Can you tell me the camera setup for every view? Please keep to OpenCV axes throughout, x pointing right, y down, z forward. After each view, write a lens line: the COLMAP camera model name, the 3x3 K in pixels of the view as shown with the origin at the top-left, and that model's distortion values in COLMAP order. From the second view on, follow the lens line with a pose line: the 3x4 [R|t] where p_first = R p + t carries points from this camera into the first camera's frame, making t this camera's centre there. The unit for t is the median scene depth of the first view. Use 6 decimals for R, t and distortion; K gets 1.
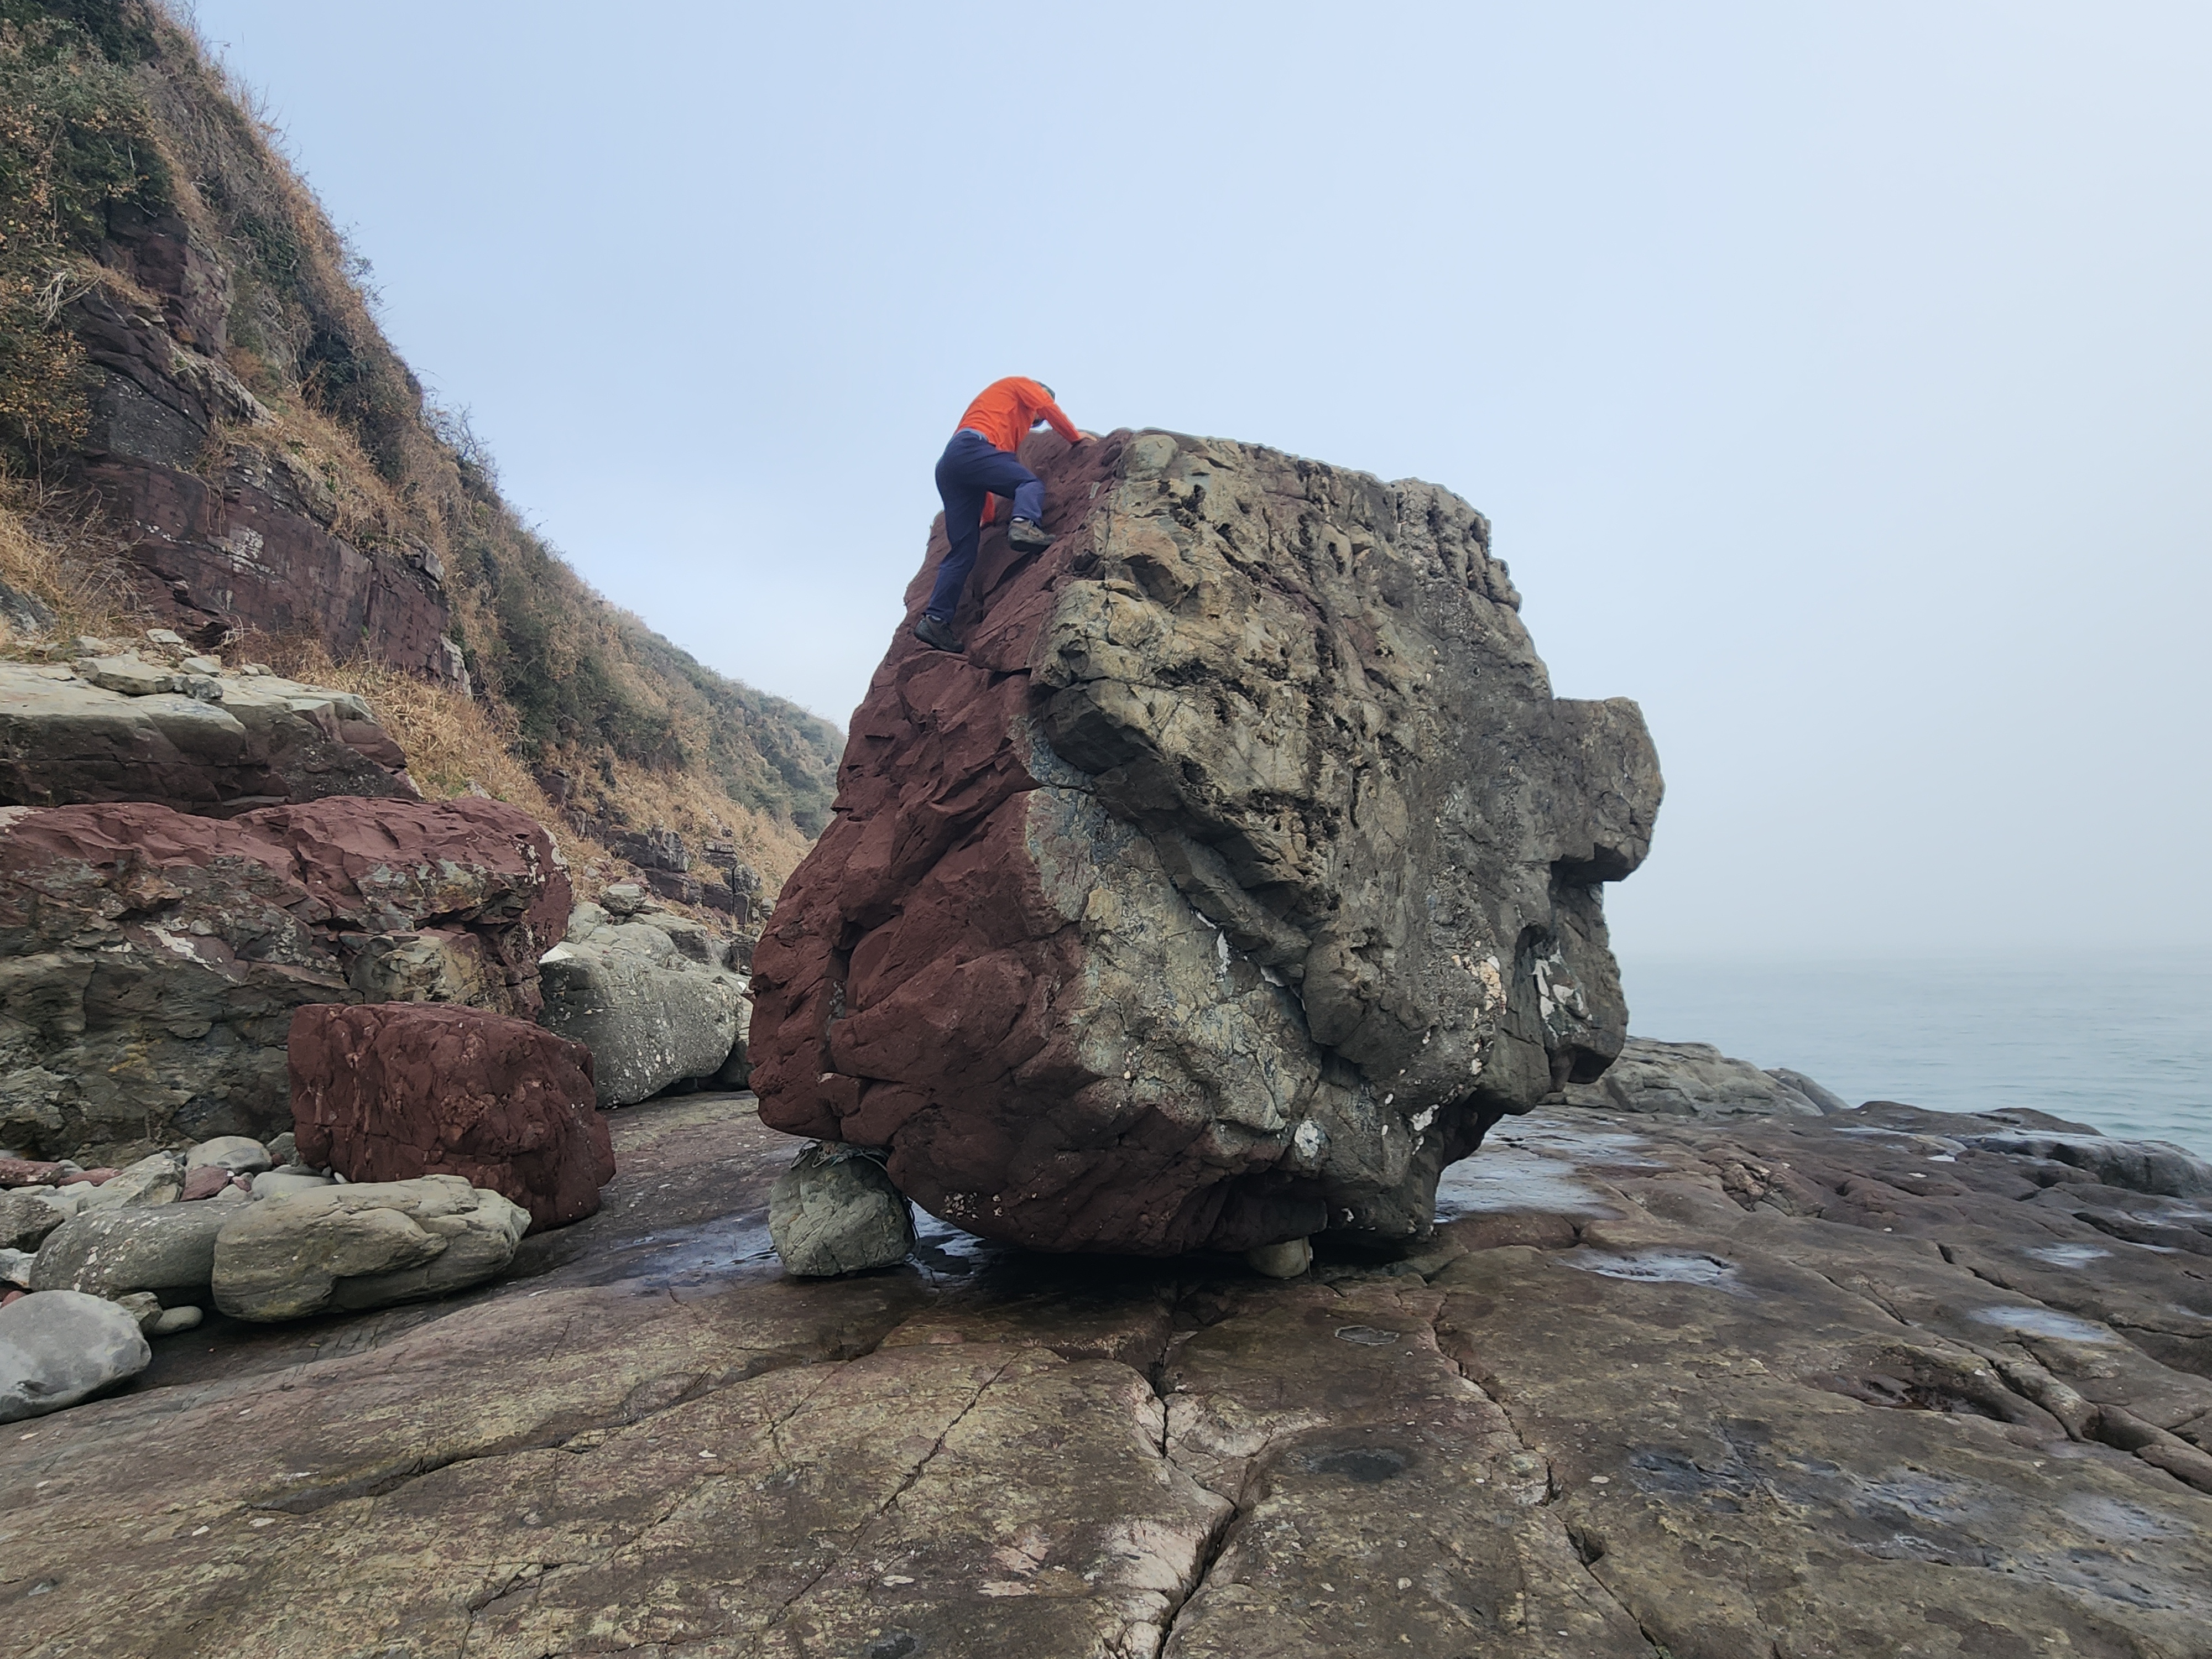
lens RADIAL K [[1164.0, 0, 1102.8], [0, 1164.0, 826.6], [0, 0, 1]] dist [0.006476, -0.002017]
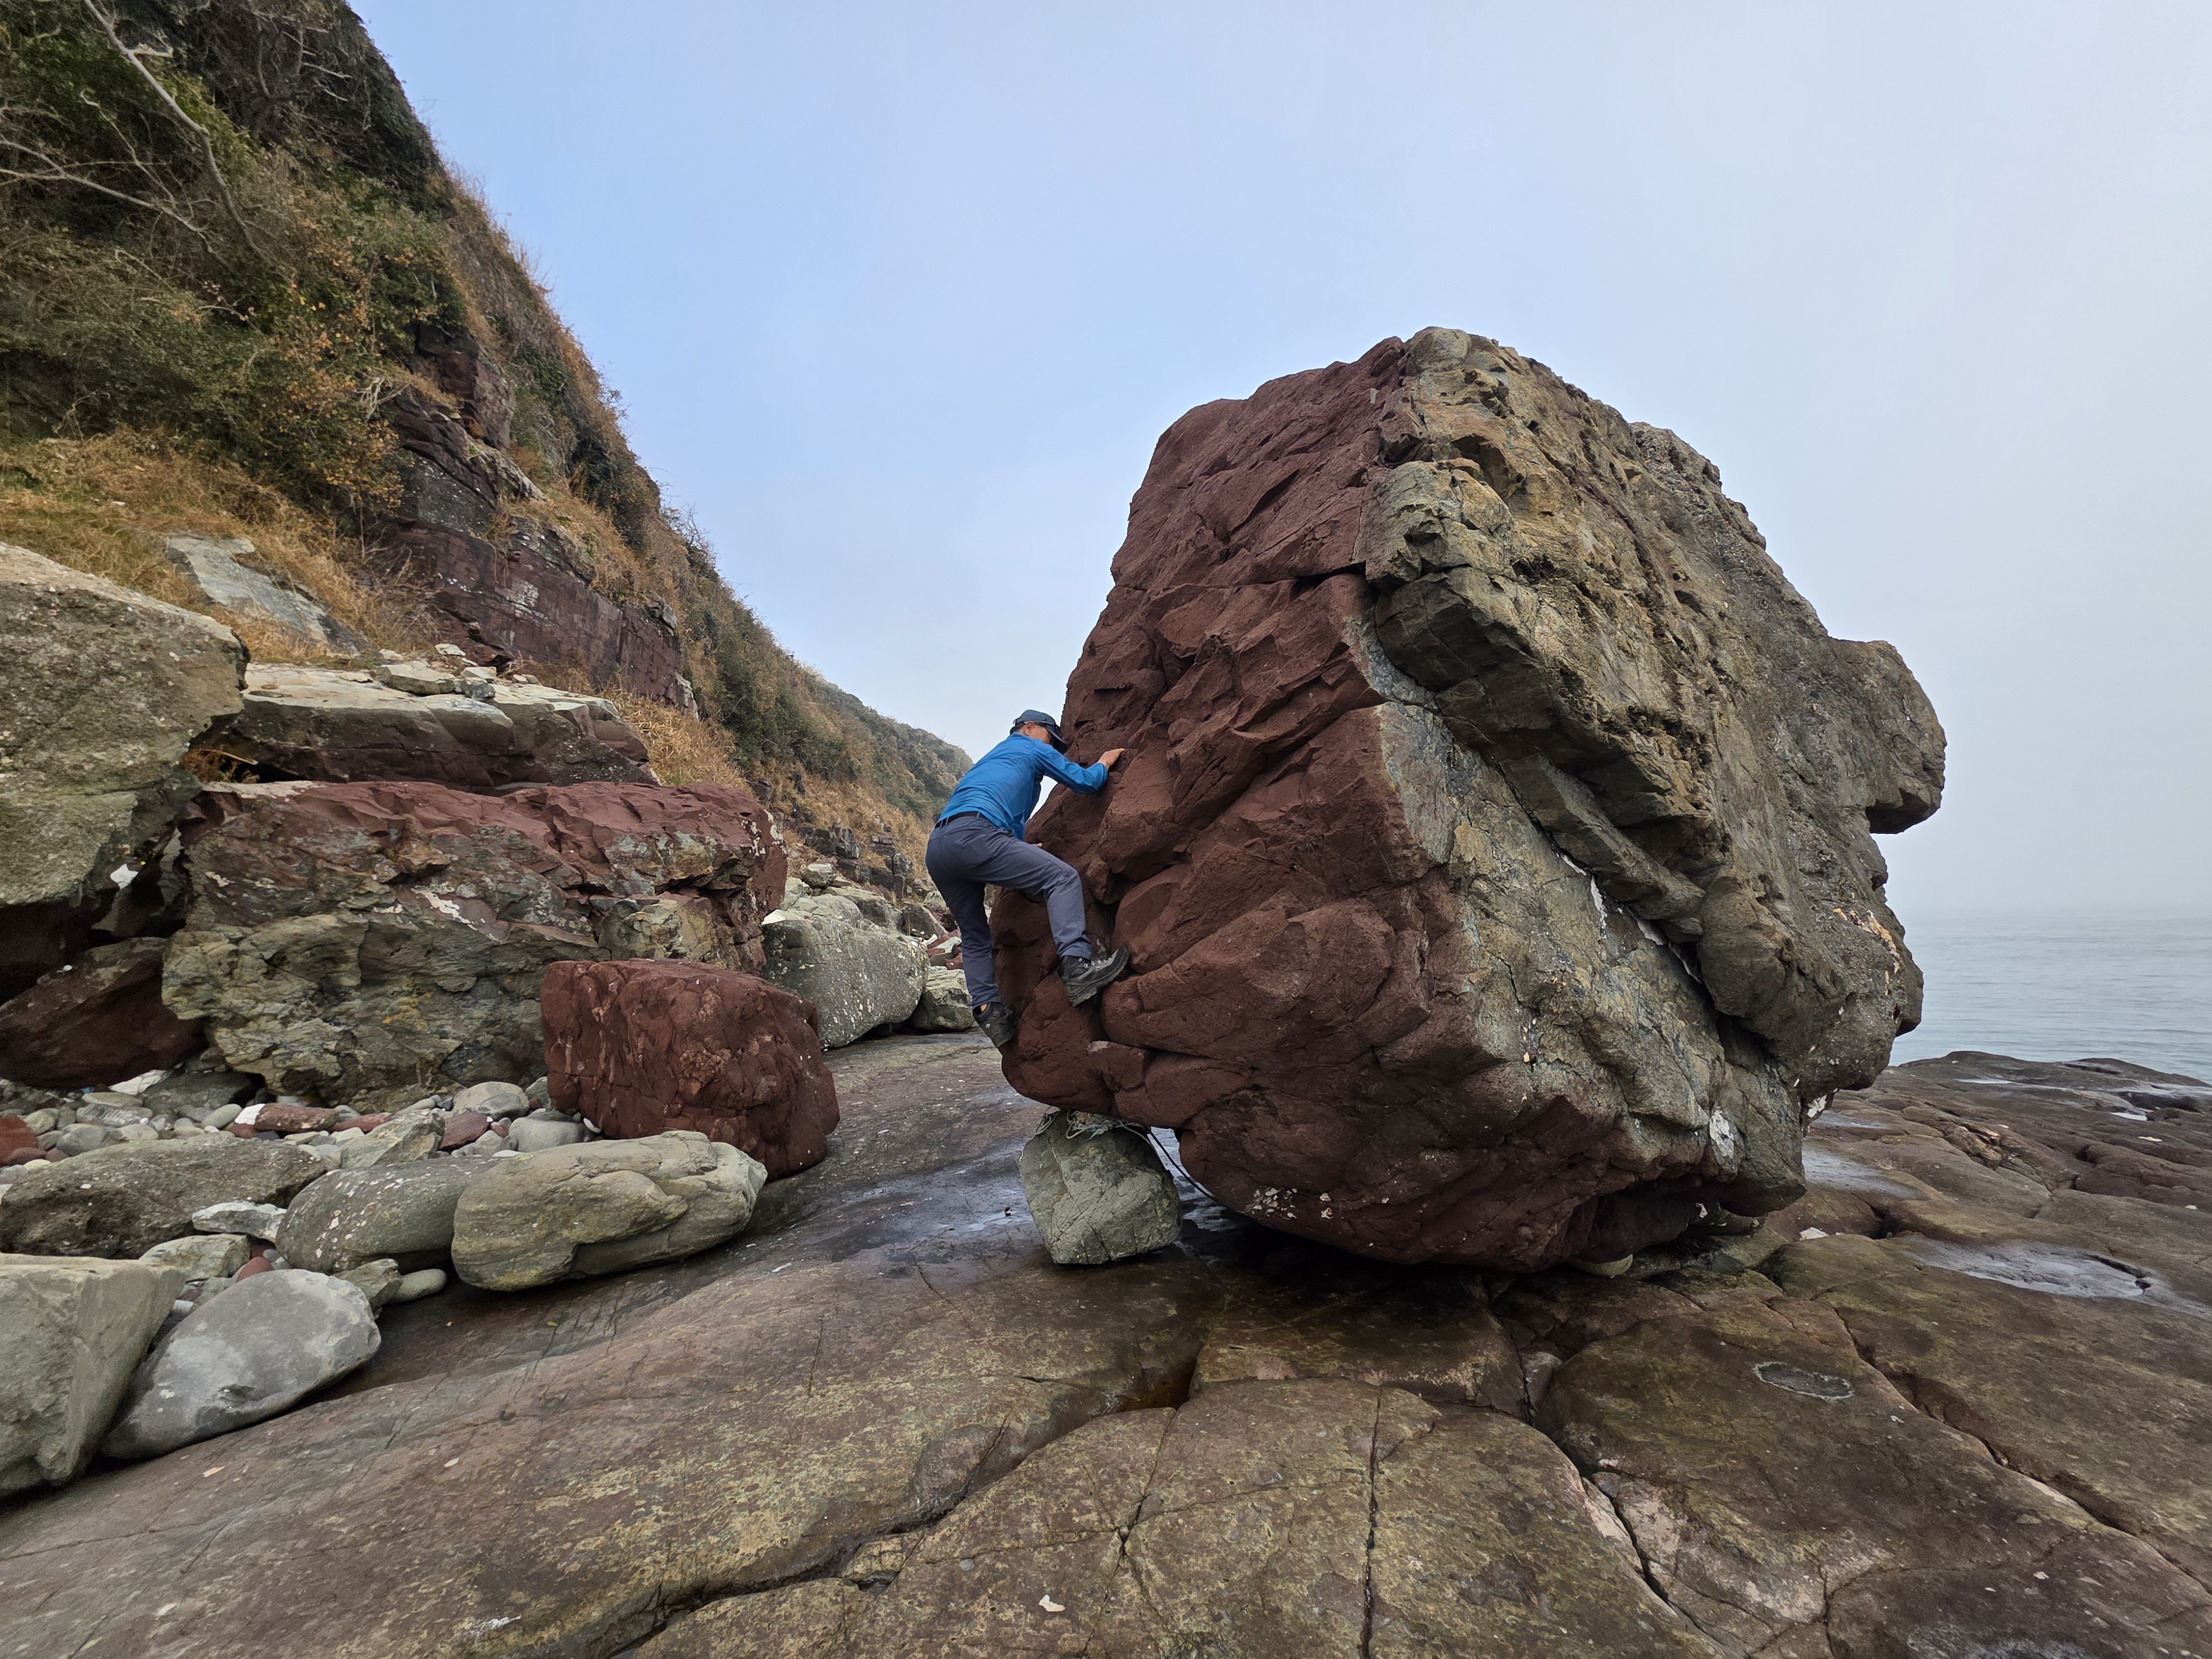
lens RADIAL K [[873.5, 0, 1110.6], [0, 873.5, 829.2], [0, 0, 1]] dist [0.005823, -0.000361]
pose [[0.998412, -0.007309, -0.055855, -0.171286], [0.007548, 0.999963, 0.004068, 0.041788], [0.055824, -0.004483, 0.998431, 0.300532]]
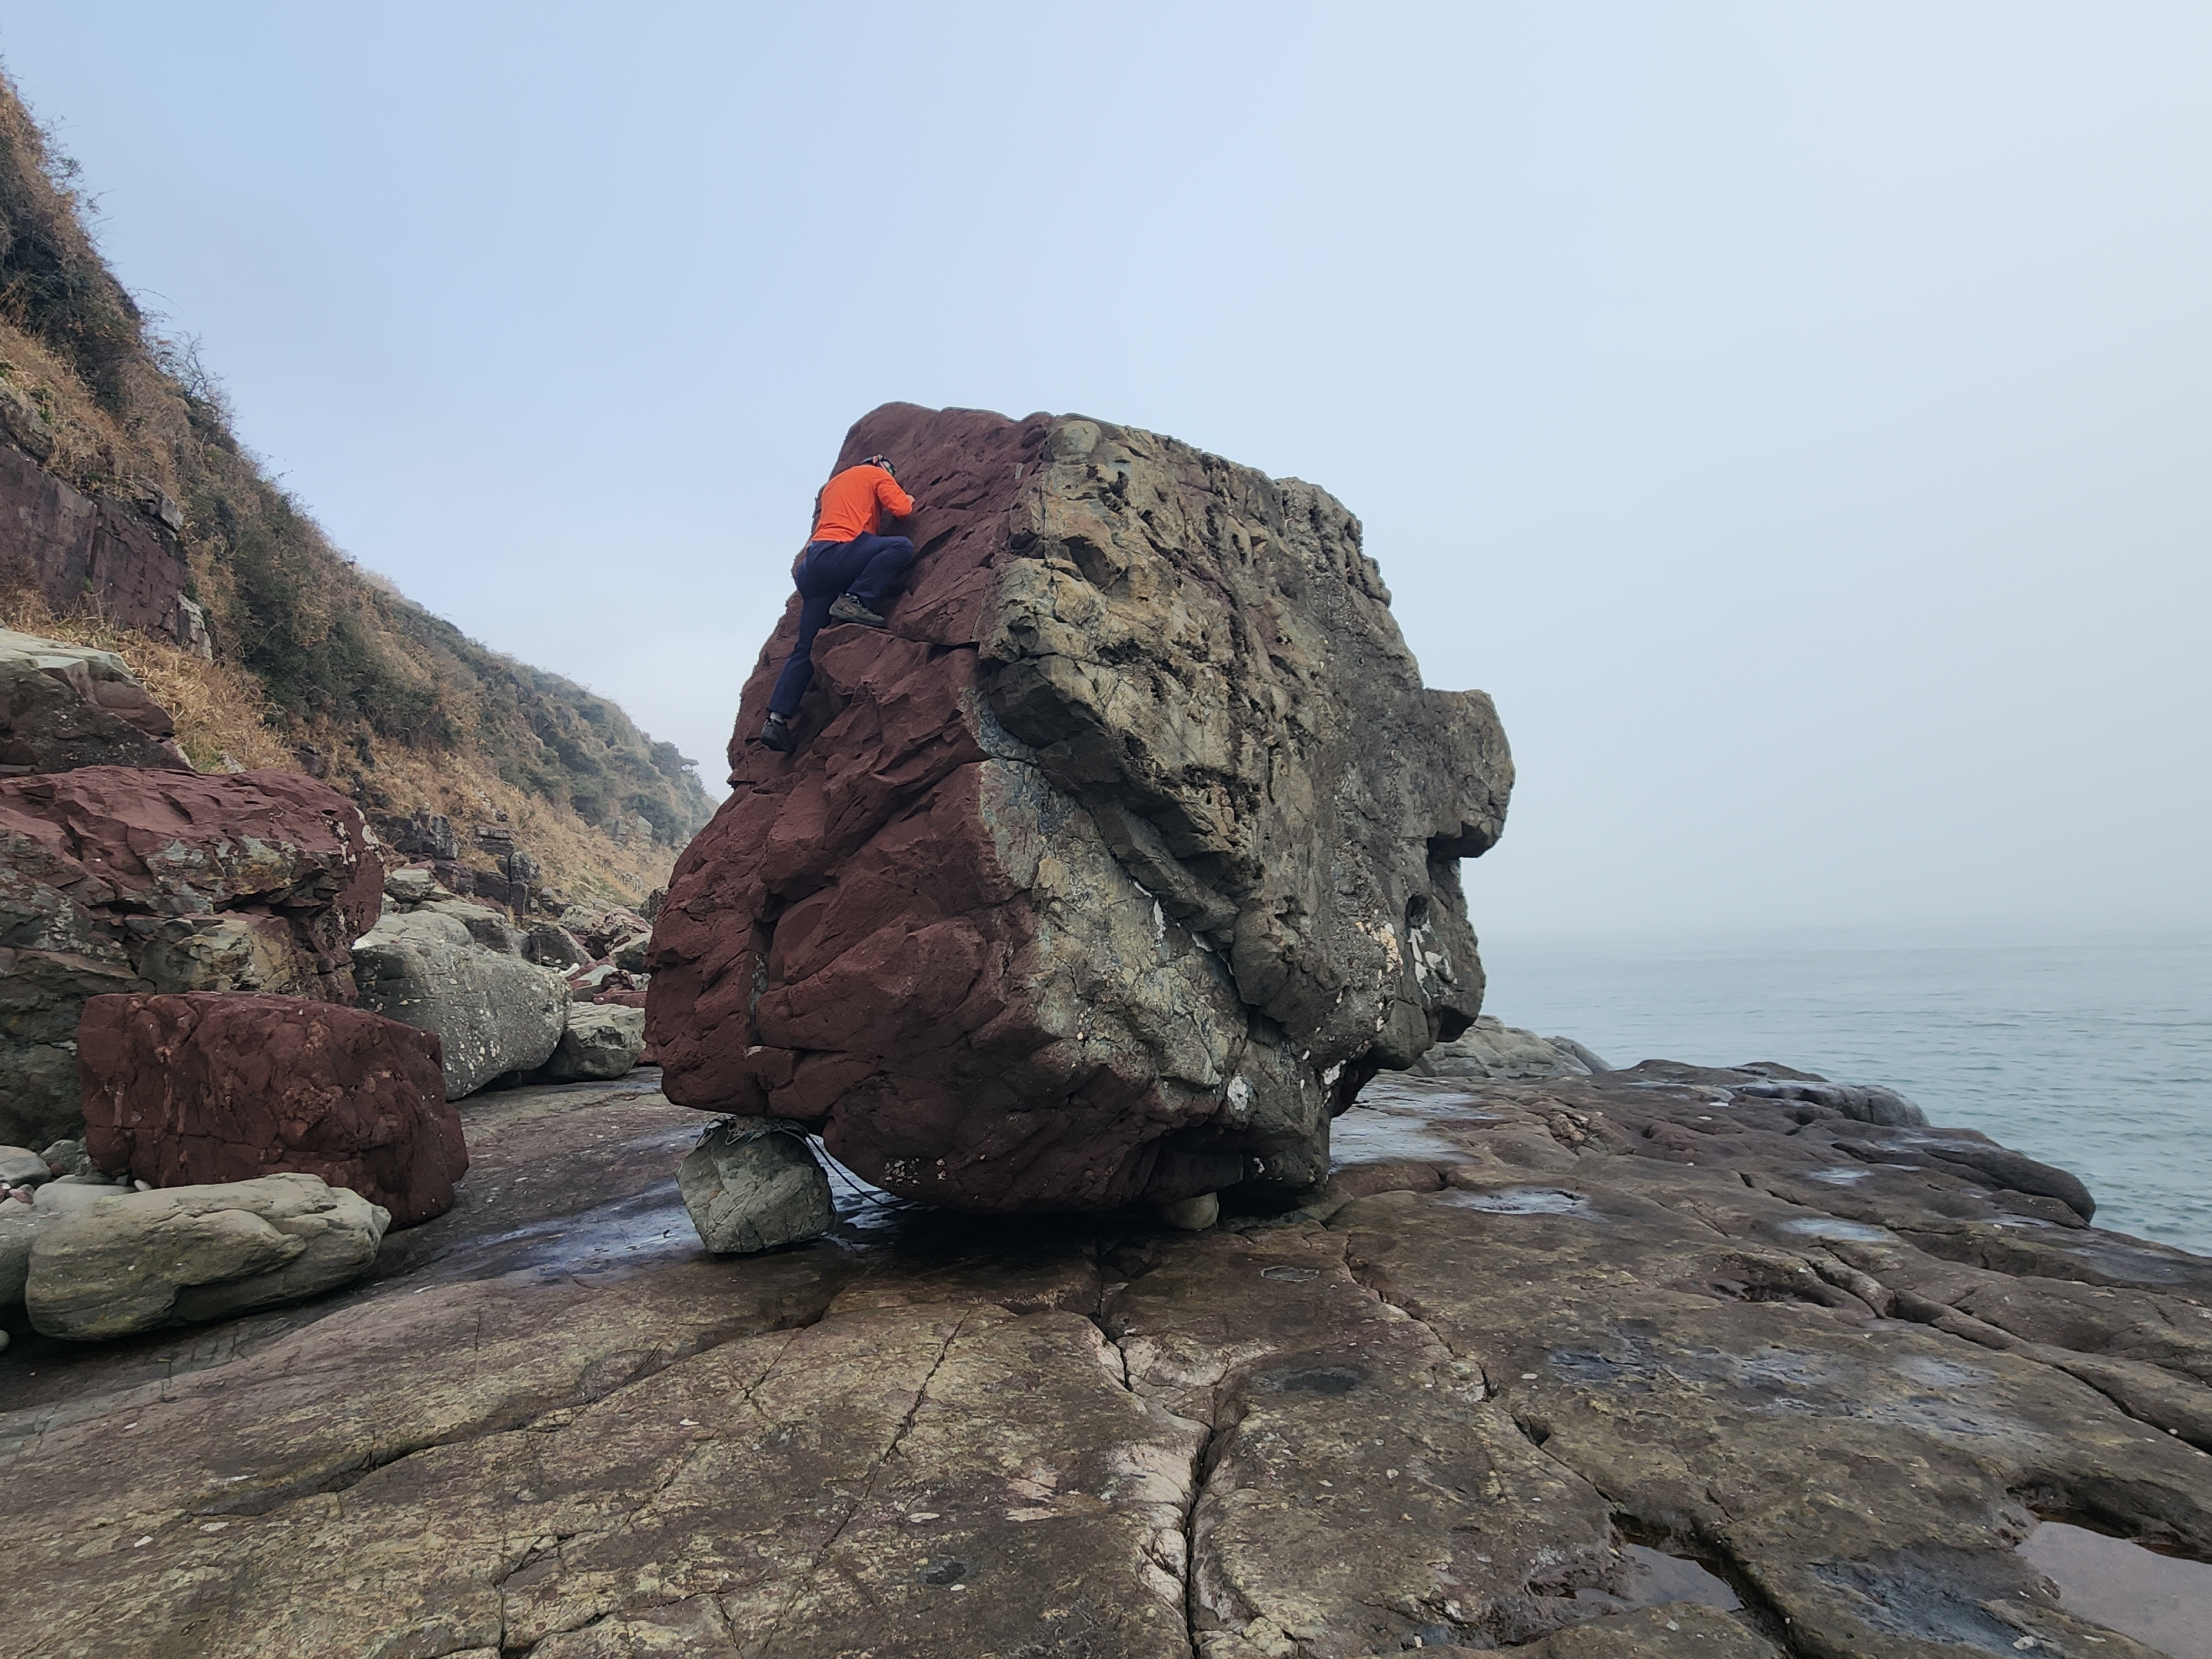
lens RADIAL K [[1164.0, 0, 1102.8], [0, 1164.0, 826.6], [0, 0, 1]] dist [0.006476, -0.002017]
pose [[0.985070, 0.006286, 0.172038, -0.105829], [-0.007842, 0.999934, 0.008365, 0.013272], [-0.171974, -0.009589, 0.985055, -0.020220]]
